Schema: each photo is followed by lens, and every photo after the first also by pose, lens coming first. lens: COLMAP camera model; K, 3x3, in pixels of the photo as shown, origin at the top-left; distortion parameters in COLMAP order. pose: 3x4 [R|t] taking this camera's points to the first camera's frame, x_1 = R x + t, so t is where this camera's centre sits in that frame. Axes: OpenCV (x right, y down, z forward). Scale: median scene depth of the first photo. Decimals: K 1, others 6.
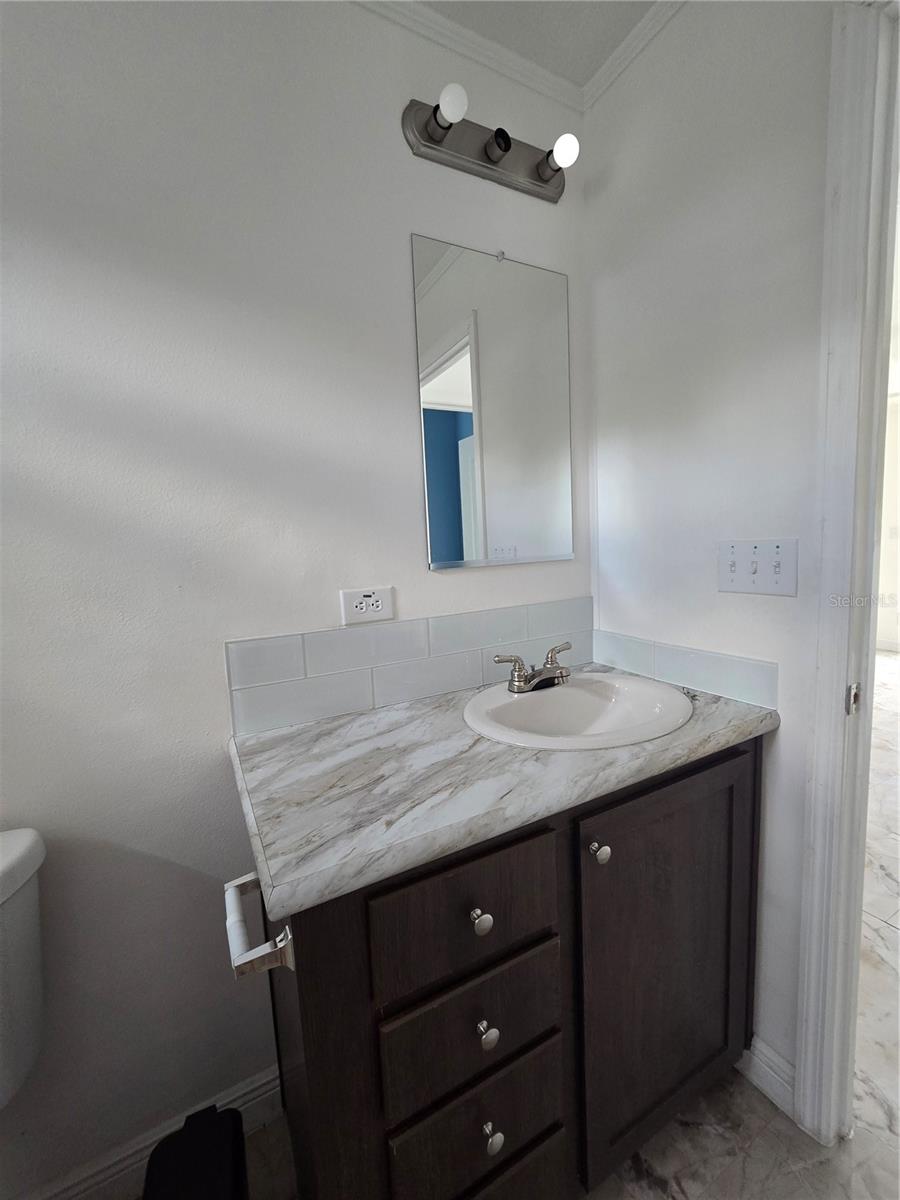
lens RADIAL K [[492.1, 0, 454.8], [0, 492.1, 597.7], [0, 0, 1]] dist [-0.004175, 0.001024]
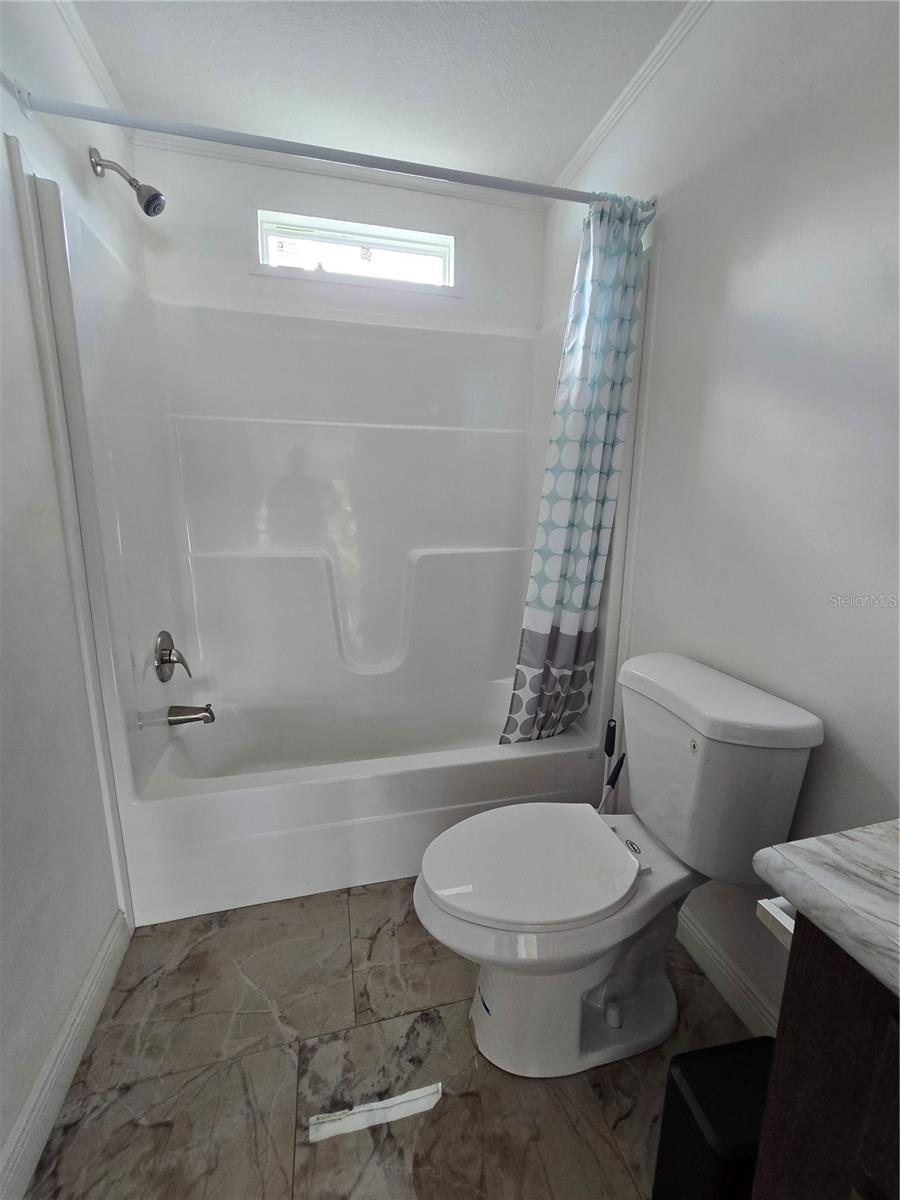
lens RADIAL K [[492.1, 0, 452.0], [0, 492.1, 598.4], [0, 0, 1]] dist [-0.004175, 0.001024]
pose [[-0.243664, 0.238096, -0.940180, 0.317262], [-0.110354, 0.956296, 0.270777, -0.007065], [0.963561, 0.169732, -0.206740, 0.356653]]
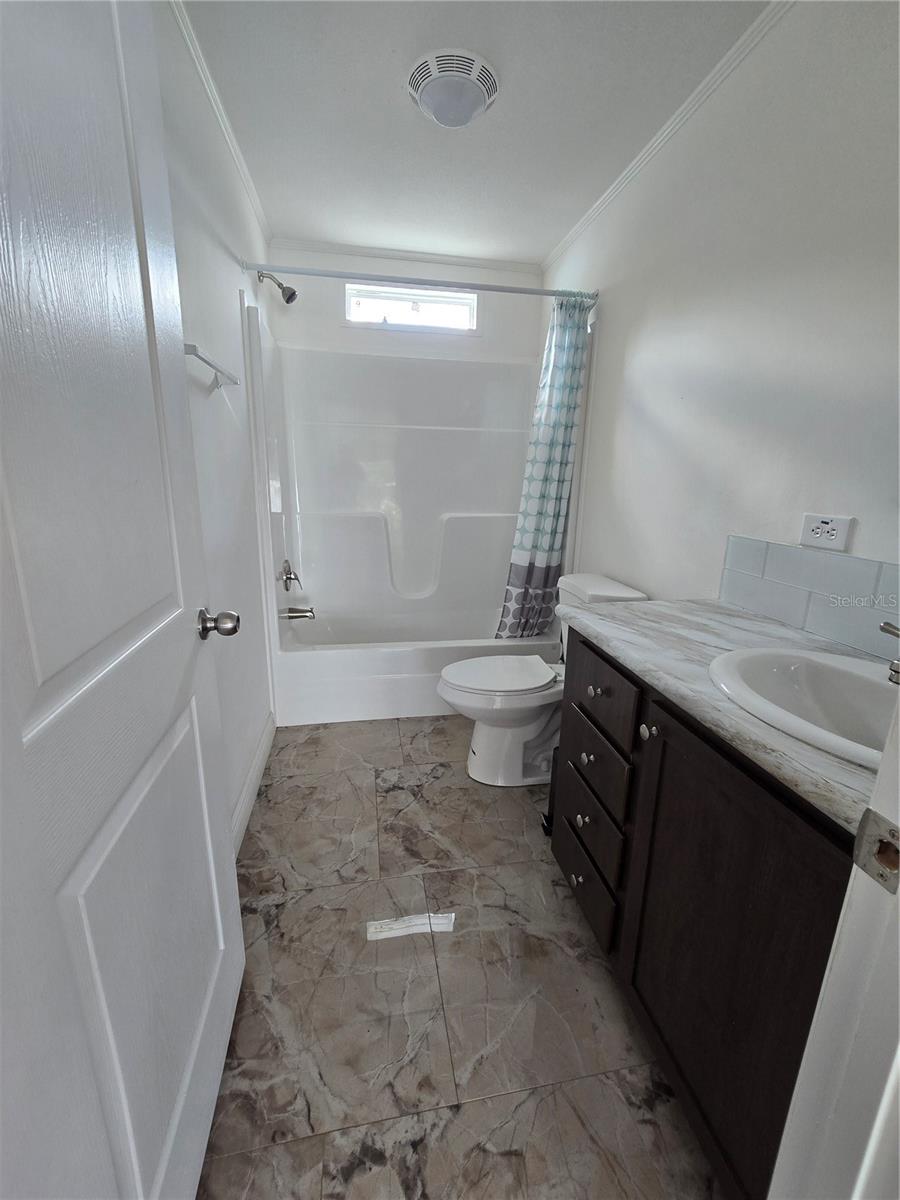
lens RADIAL K [[492.1, 0, 454.6], [0, 492.1, 597.0], [0, 0, 1]] dist [-0.004175, 0.001024]
pose [[-0.309197, 0.269107, -0.912129, 1.371651], [-0.116599, 0.941164, 0.317199, -0.121809], [0.943823, 0.204430, -0.259627, 0.740445]]
